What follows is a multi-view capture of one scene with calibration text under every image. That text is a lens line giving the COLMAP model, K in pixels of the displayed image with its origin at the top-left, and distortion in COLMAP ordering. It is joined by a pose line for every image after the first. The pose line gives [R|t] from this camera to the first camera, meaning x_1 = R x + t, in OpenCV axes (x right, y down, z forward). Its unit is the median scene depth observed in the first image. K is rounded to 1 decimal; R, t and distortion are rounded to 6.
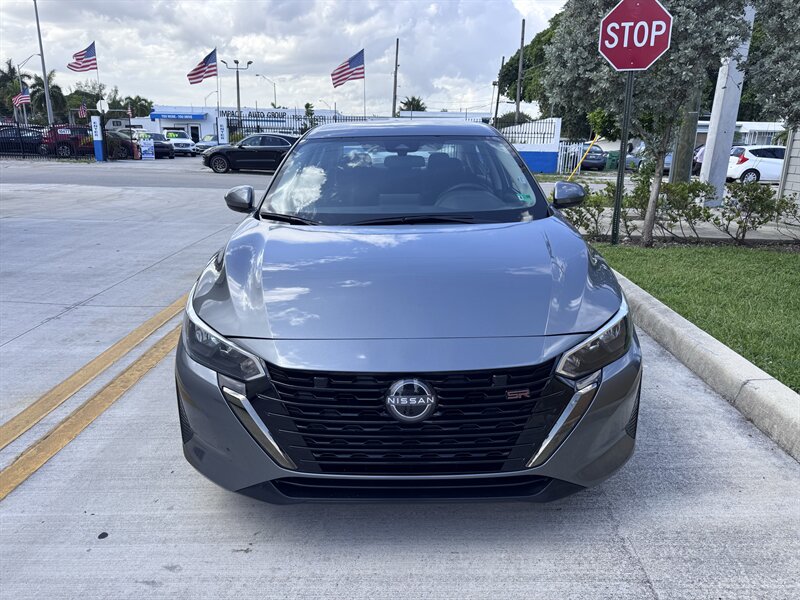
lens RADIAL K [[580.2, 0, 399.6], [0, 580.2, 304.0], [0, 0, 1]] dist [-0.003120, -0.000496]
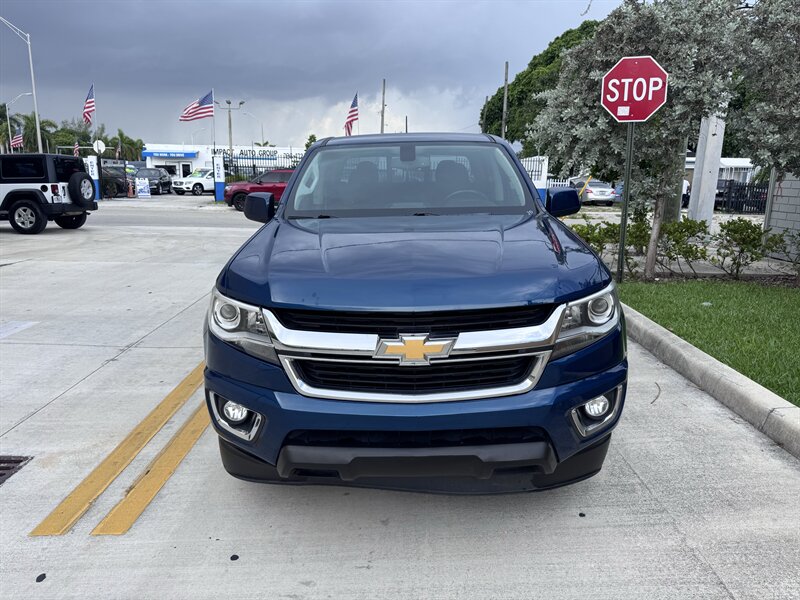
lens RADIAL K [[582.0, 0, 398.4], [0, 582.0, 300.7], [0, 0, 1]] dist [0.000431, -0.004505]
pose [[0.999536, -0.011487, 0.028212, -0.071210], [0.013186, 0.998062, -0.060812, -0.008309], [-0.027459, 0.061156, 0.997750, -0.054164]]
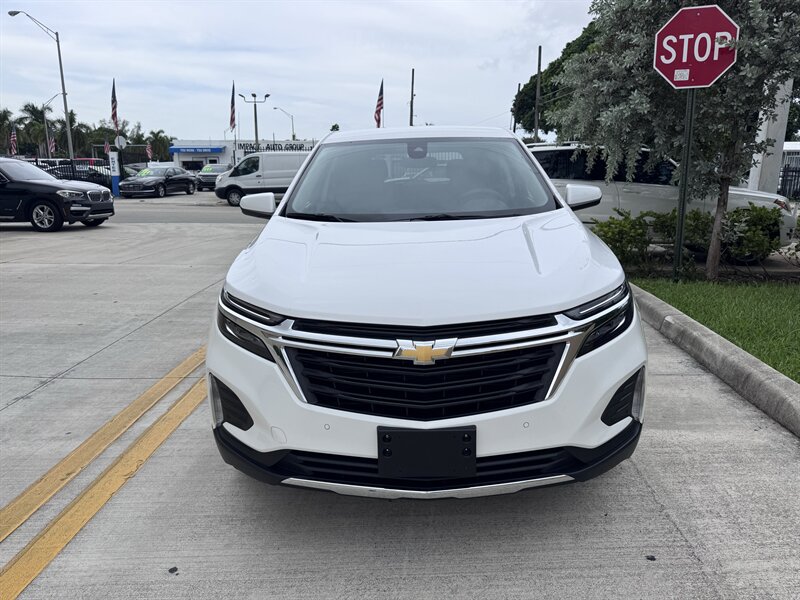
lens RADIAL K [[574.4, 0, 402.3], [0, 574.4, 299.9], [0, 0, 1]] dist [0.000453, -0.004165]
pose [[0.999543, -0.016944, -0.025018, -0.024418], [0.015686, 0.998643, -0.049670, -0.044825], [0.025825, 0.049255, 0.998452, 0.132580]]
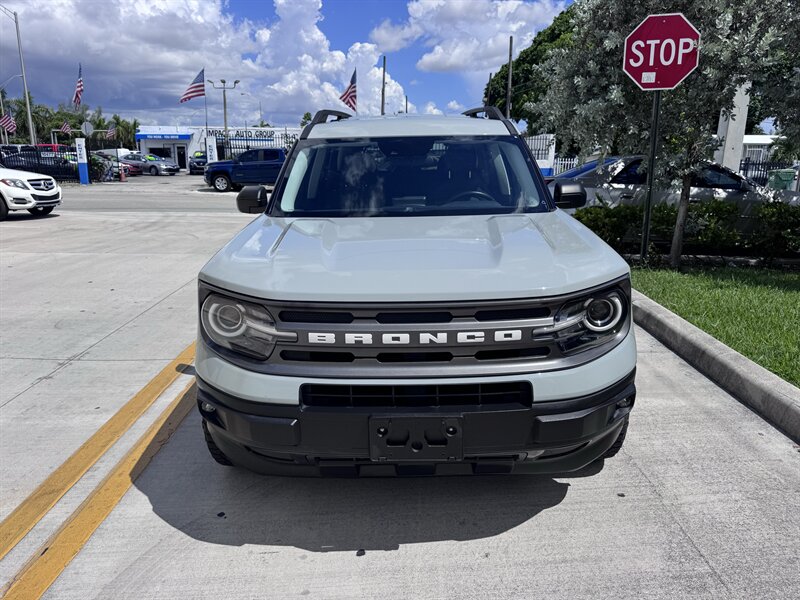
lens RADIAL K [[582.0, 0, 400.1], [0, 582.0, 299.6], [0, 0, 1]] dist [-0.006169, 0.000251]
pose [[0.999520, -0.019885, 0.023741, -0.052401], [0.020637, 0.999279, -0.031881, -0.037855], [-0.023090, 0.032355, 0.999210, 0.069520]]
